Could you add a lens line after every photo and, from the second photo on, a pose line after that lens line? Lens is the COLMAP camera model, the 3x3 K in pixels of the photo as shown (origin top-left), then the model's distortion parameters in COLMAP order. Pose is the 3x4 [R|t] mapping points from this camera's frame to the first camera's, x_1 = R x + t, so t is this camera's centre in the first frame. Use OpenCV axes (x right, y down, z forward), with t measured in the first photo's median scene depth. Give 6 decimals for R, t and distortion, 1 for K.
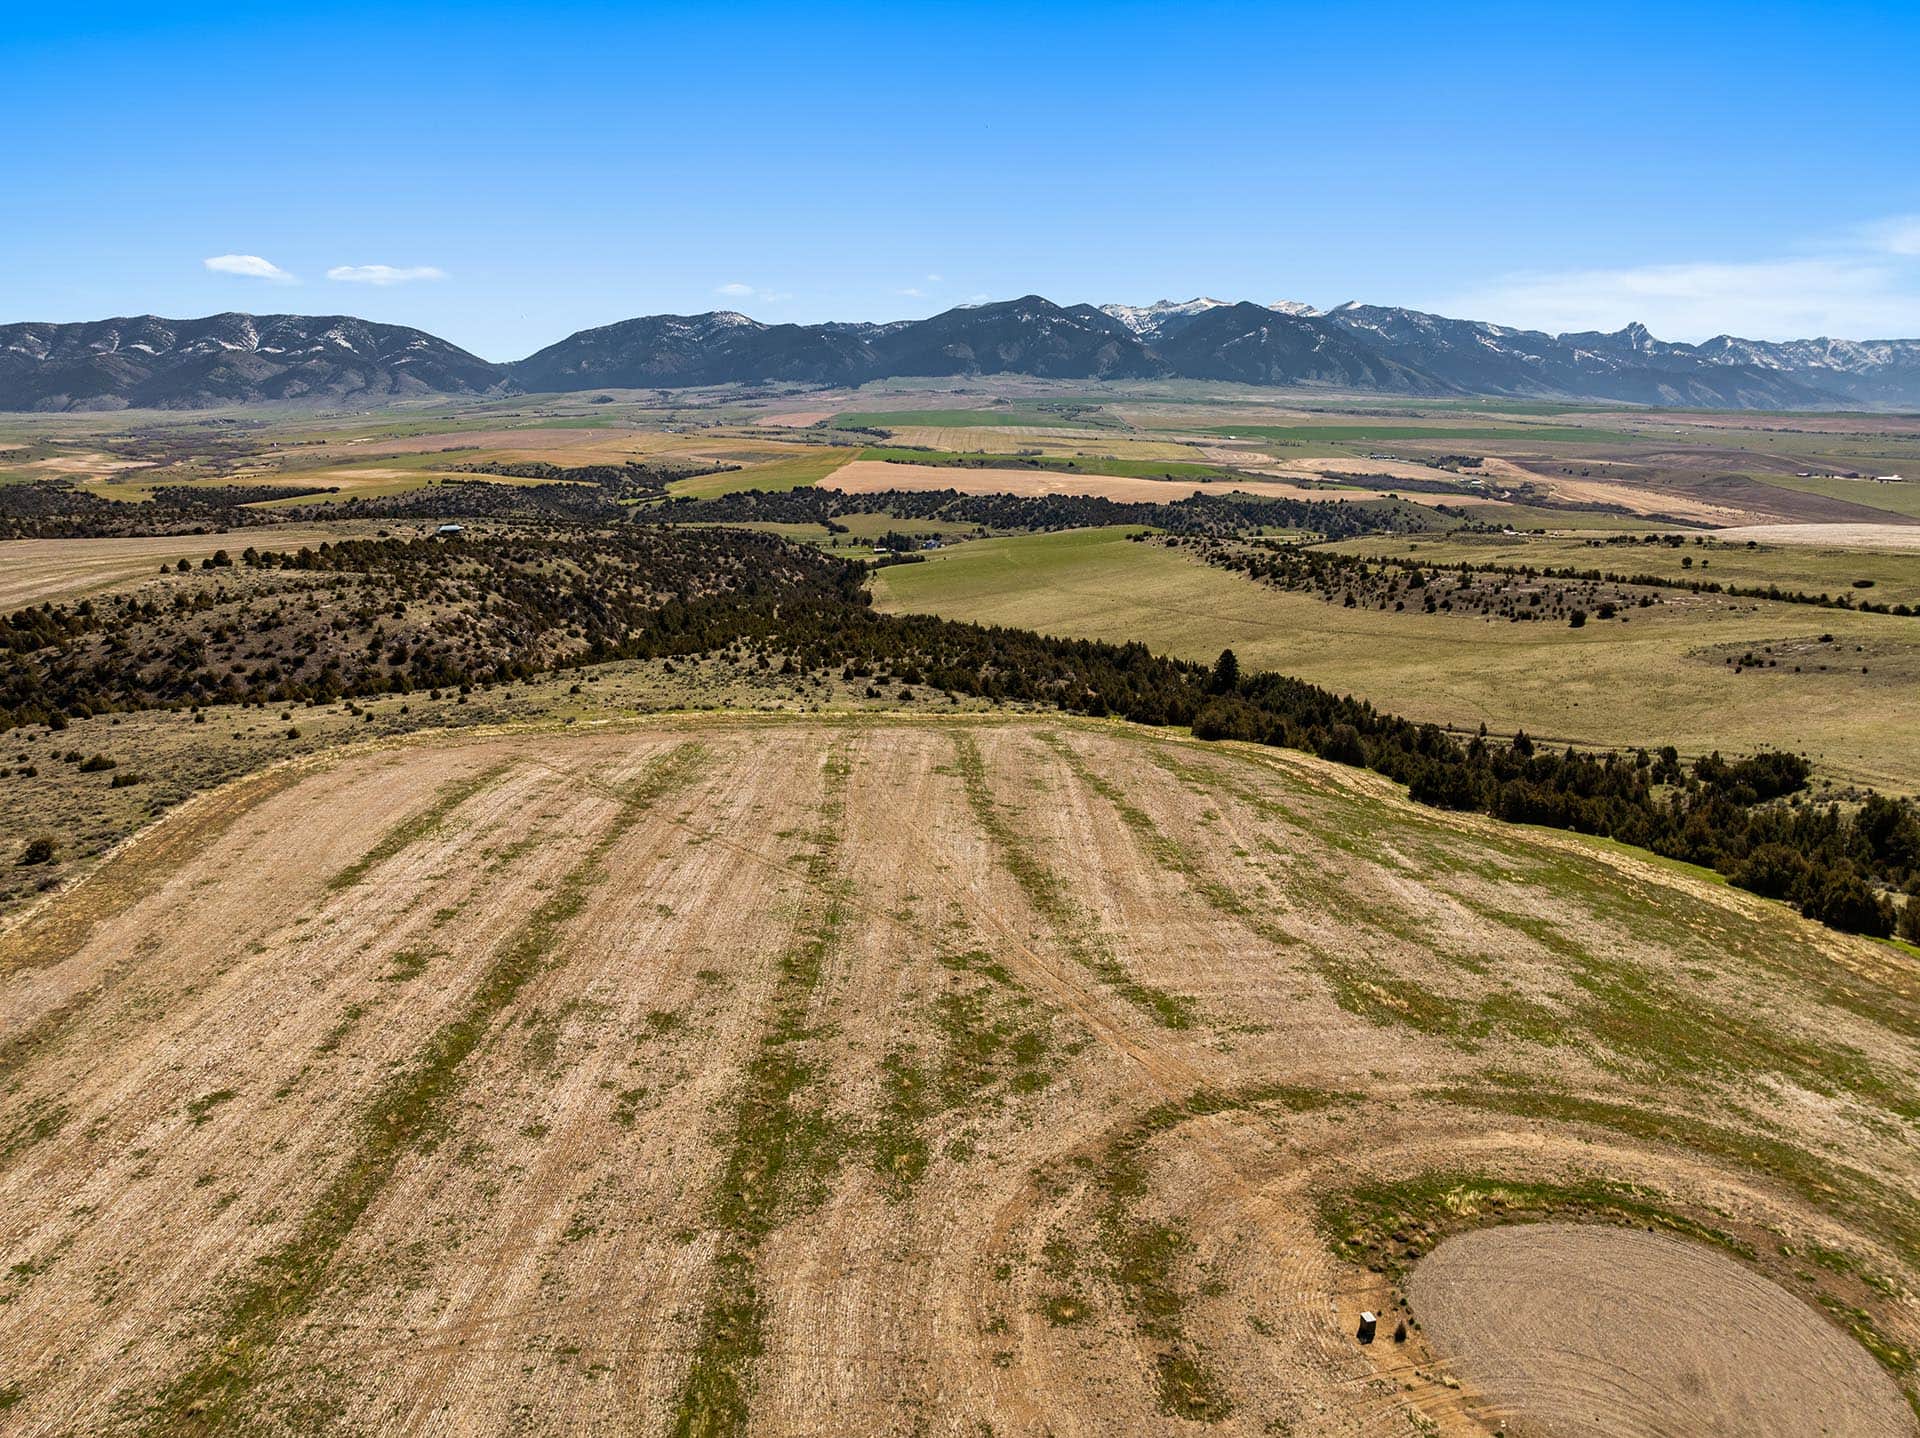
lens RADIAL K [[1354.4, 0, 960.0], [0, 1354.4, 719.0], [0, 0, 1]] dist [-0.043609, 0.011226]
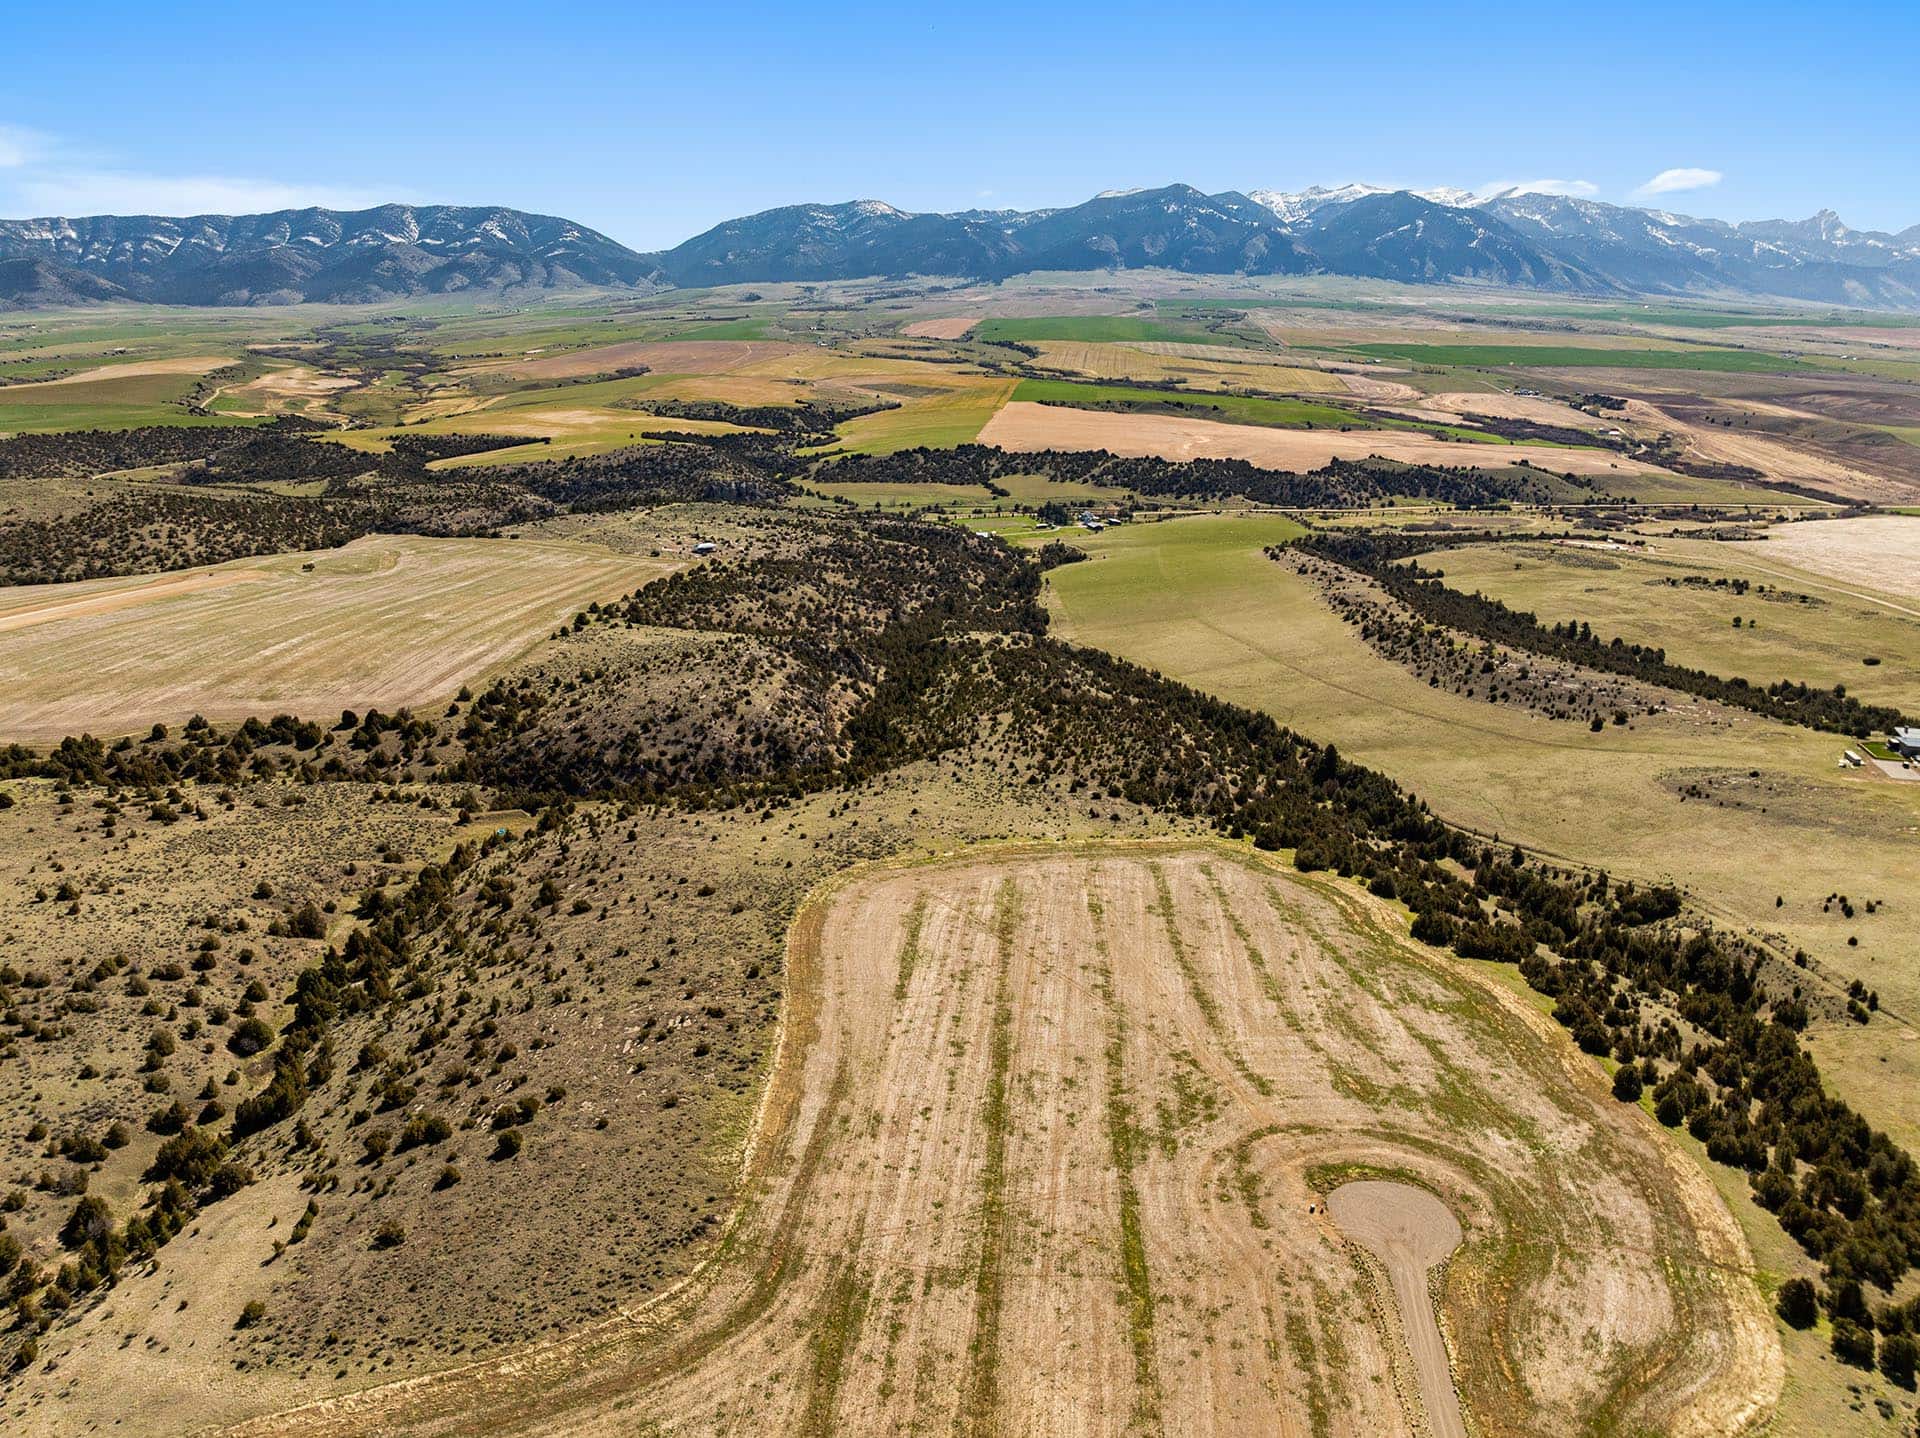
lens RADIAL K [[1354.4, 0, 960.0], [0, 1354.4, 719.0], [0, 0, 1]] dist [-0.043609, 0.011226]
pose [[0.995157, 0.033102, -0.092555, -0.014439], [-0.025268, 0.996097, 0.084571, -0.048100], [0.094993, -0.081822, 0.992110, -0.108514]]
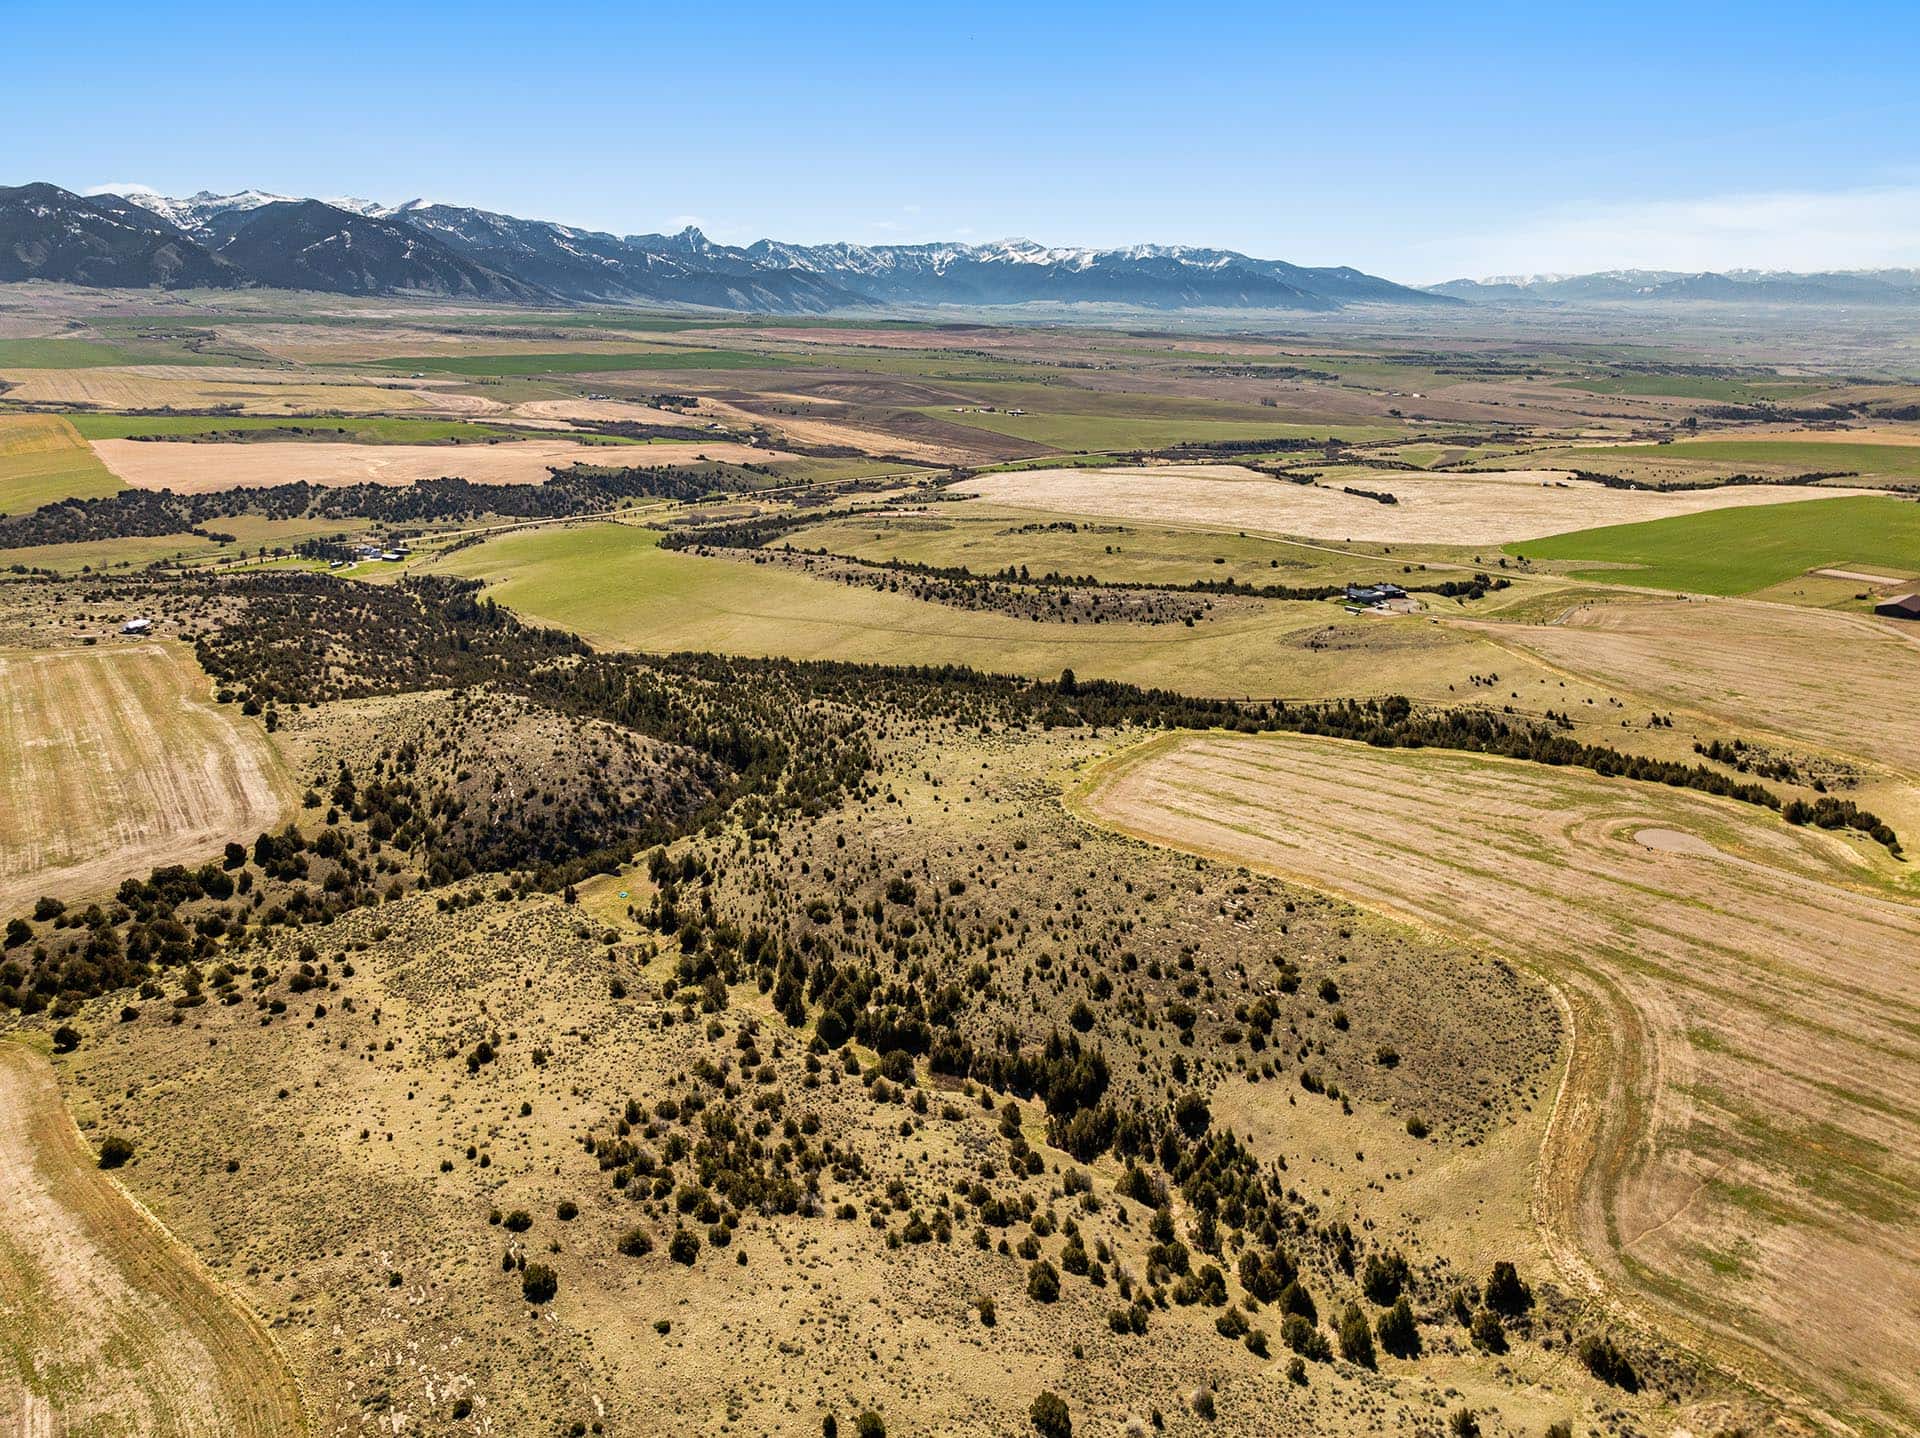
lens RADIAL K [[1354.4, 0, 960.0], [0, 1354.4, 719.0], [0, 0, 1]] dist [-0.043609, 0.011226]
pose [[0.794489, -0.174421, 0.581691, -0.247806], [0.130352, 0.984520, 0.117172, -0.055029], [-0.593124, -0.017267, 0.804926, -0.089483]]
